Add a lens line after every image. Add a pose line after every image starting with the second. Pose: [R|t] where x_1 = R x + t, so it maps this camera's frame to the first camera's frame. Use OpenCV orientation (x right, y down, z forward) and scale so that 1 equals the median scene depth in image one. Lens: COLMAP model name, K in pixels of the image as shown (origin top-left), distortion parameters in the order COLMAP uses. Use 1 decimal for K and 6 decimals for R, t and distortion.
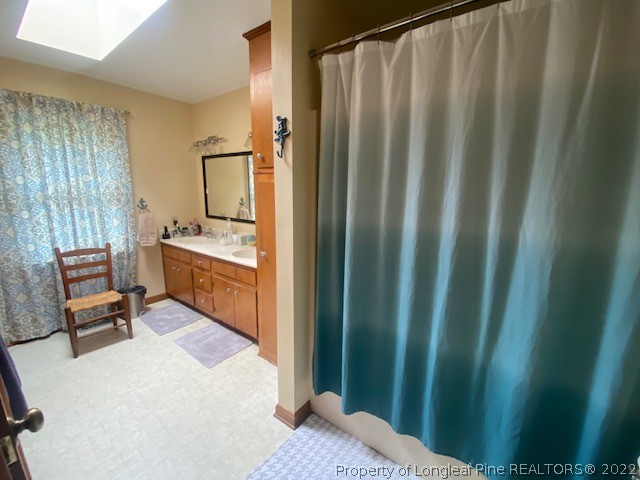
lens RADIAL K [[261.2, 0, 322.5], [0, 261.2, 239.1], [0, 0, 1]] dist [0.023355, -0.020291]
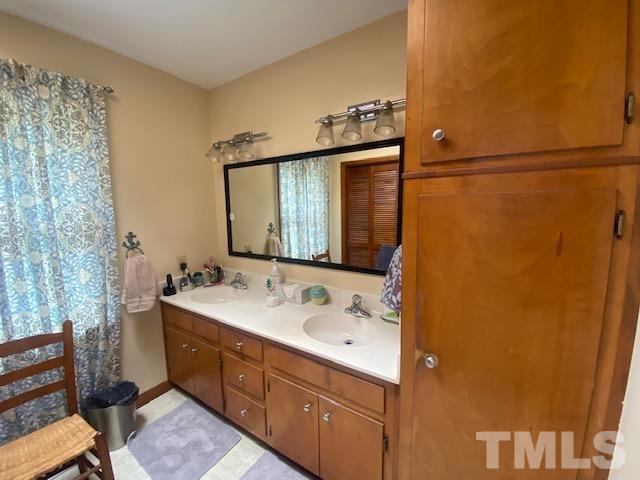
lens RADIAL K [[261.2, 0, 322.5], [0, 261.2, 239.1], [0, 0, 1]] dist [0.023355, -0.020291]
pose [[0.997686, -0.032419, 0.059771, -0.295829], [0.036139, 0.997406, -0.062245, -0.088580], [-0.057598, 0.064261, 0.996270, 0.389569]]
